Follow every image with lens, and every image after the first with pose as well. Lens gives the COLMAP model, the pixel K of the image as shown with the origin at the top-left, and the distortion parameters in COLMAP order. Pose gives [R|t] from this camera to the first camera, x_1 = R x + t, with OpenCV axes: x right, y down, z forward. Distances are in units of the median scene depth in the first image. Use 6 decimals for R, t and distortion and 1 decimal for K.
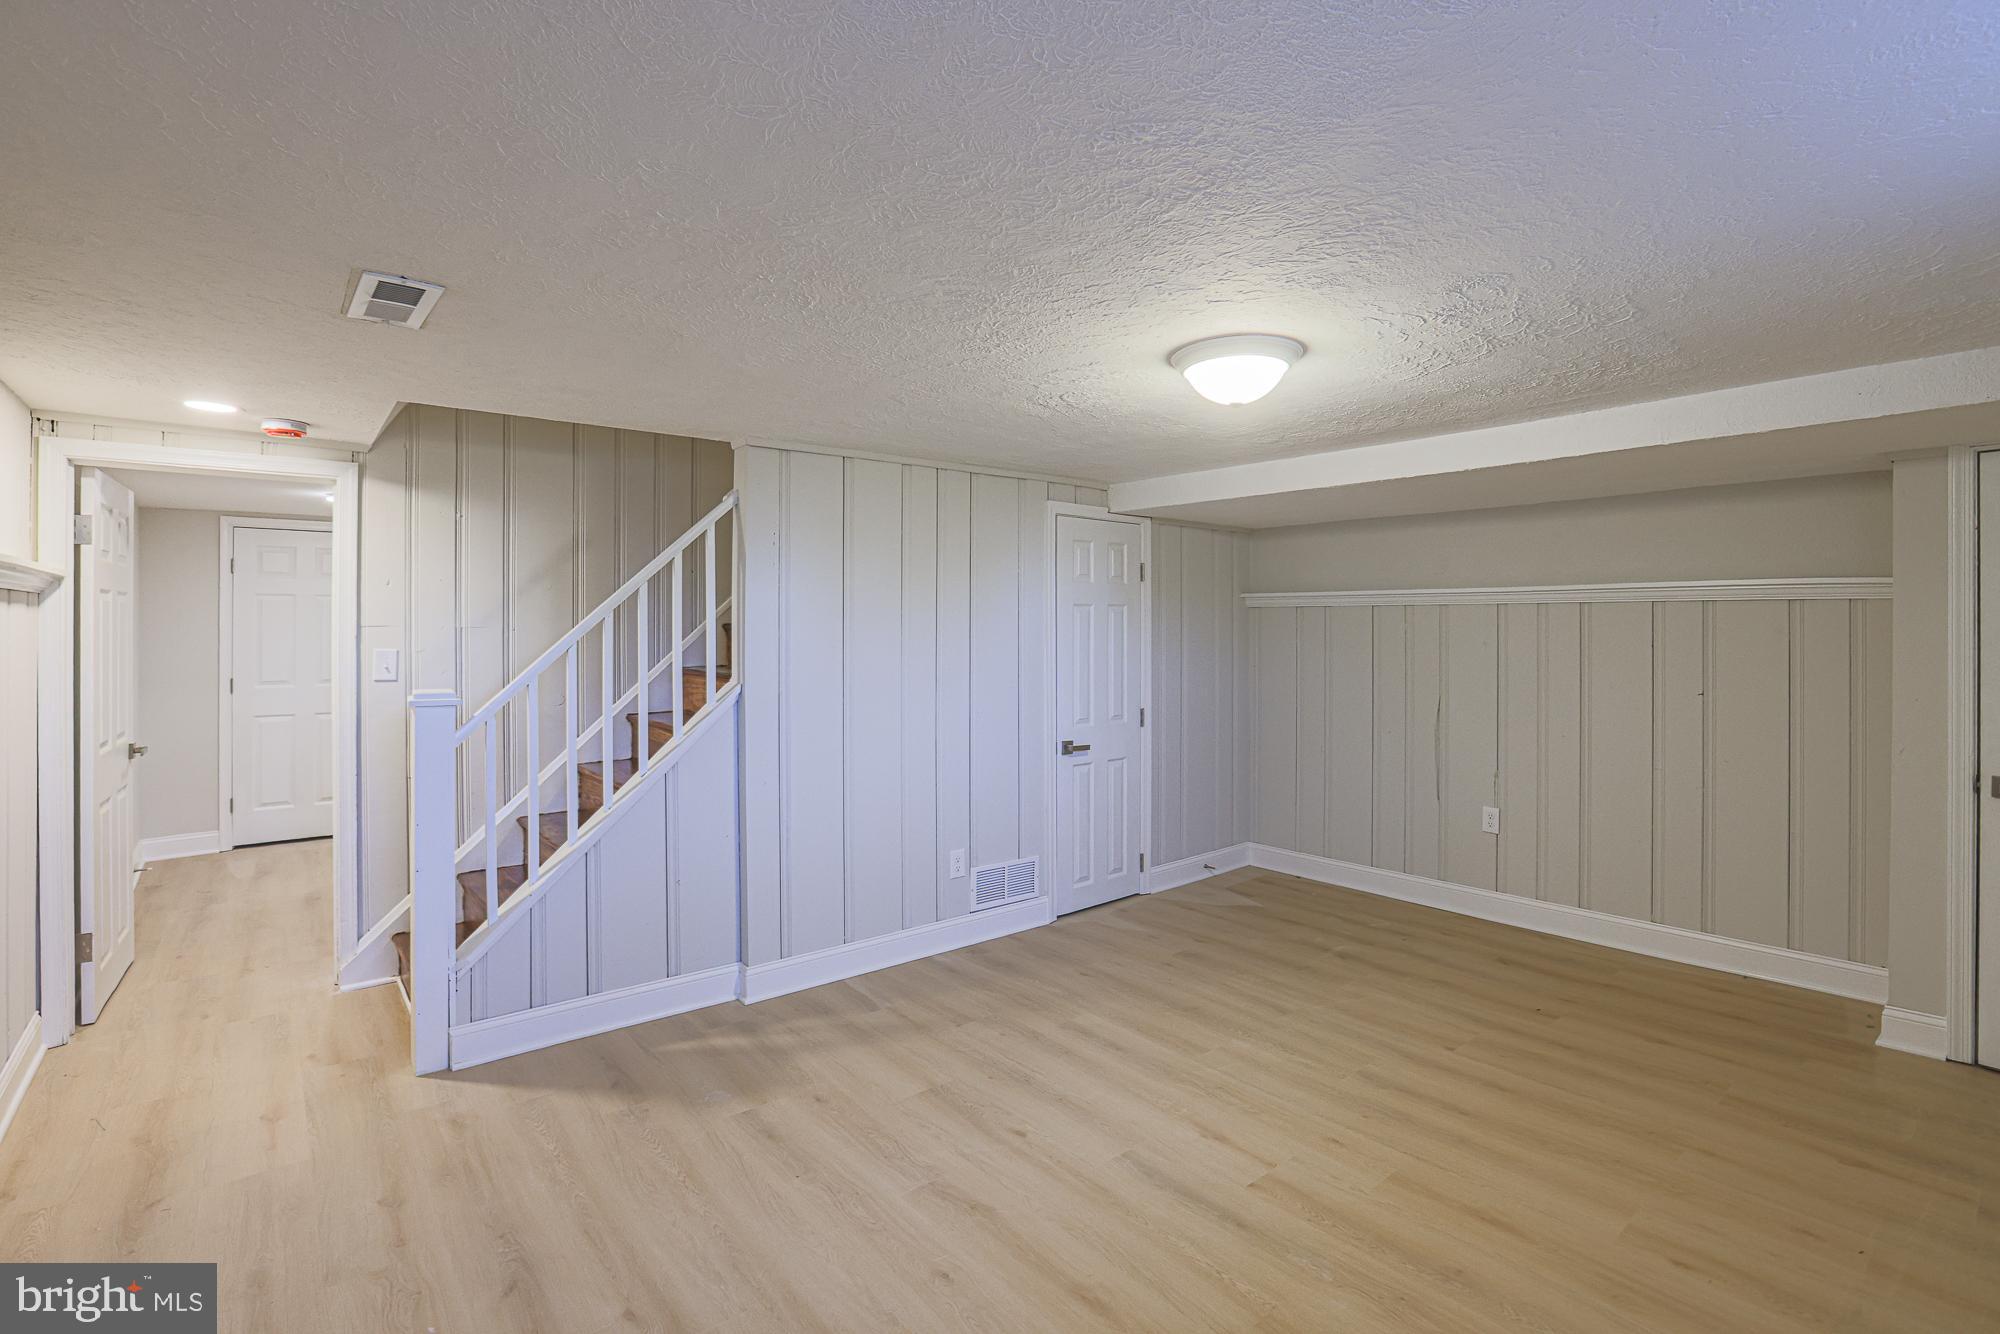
lens RADIAL K [[923.8, 0, 1015.2], [0, 923.8, 631.0], [0, 0, 1]] dist [-0.050276, 0.016764]
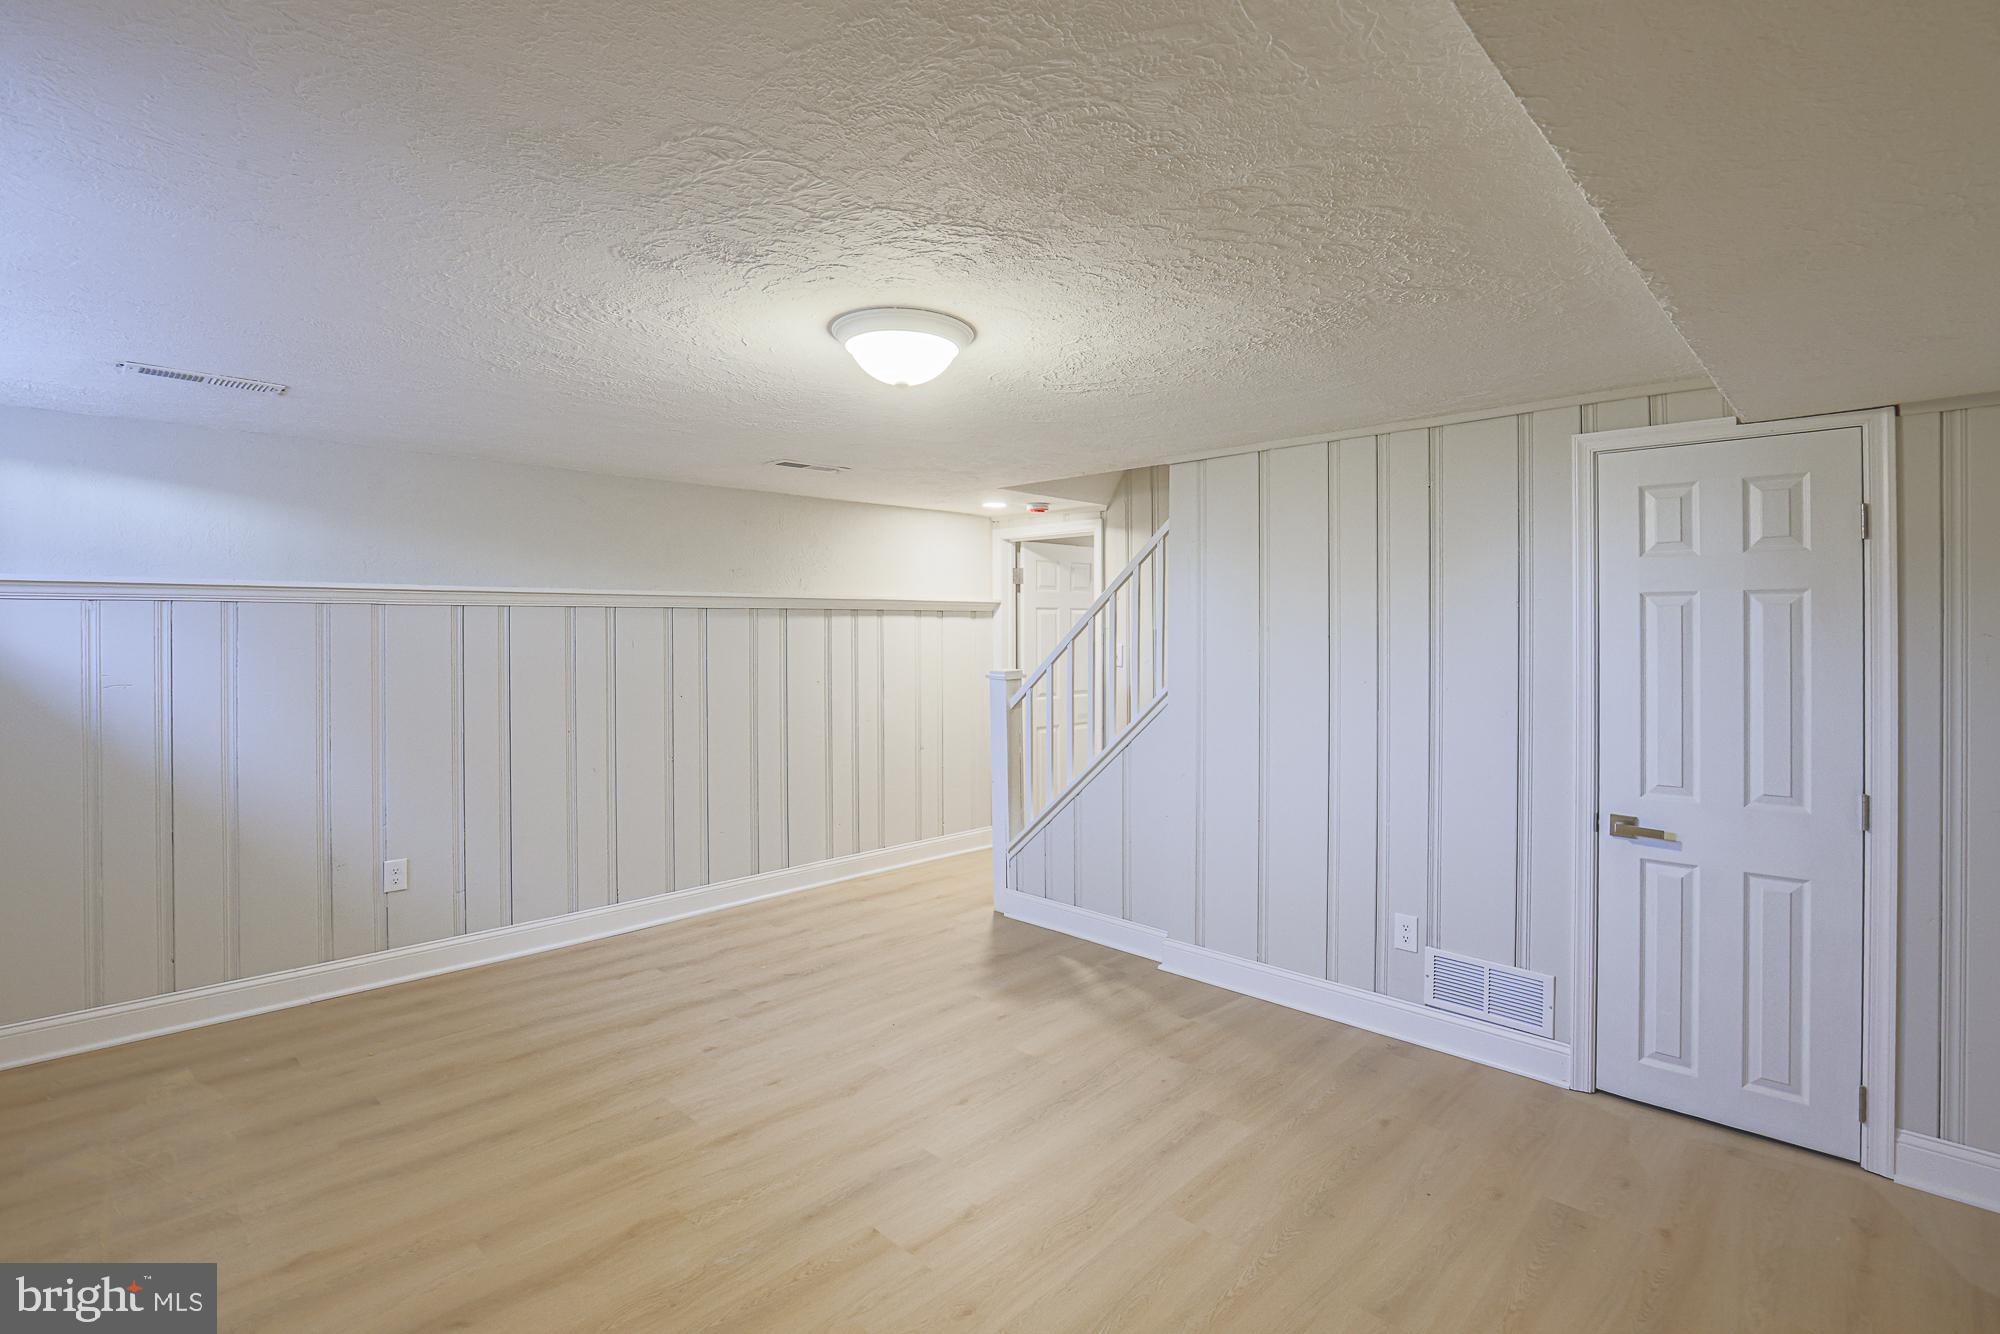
lens RADIAL K [[923.8, 0, 981.3], [0, 923.8, 623.3], [0, 0, 1]] dist [-0.050276, 0.016764]
pose [[0.103570, -0.003045, -0.994617, 0.810215], [-0.001526, 0.999994, -0.003221, -0.008680], [0.994621, 0.001851, 0.103565, 0.679164]]
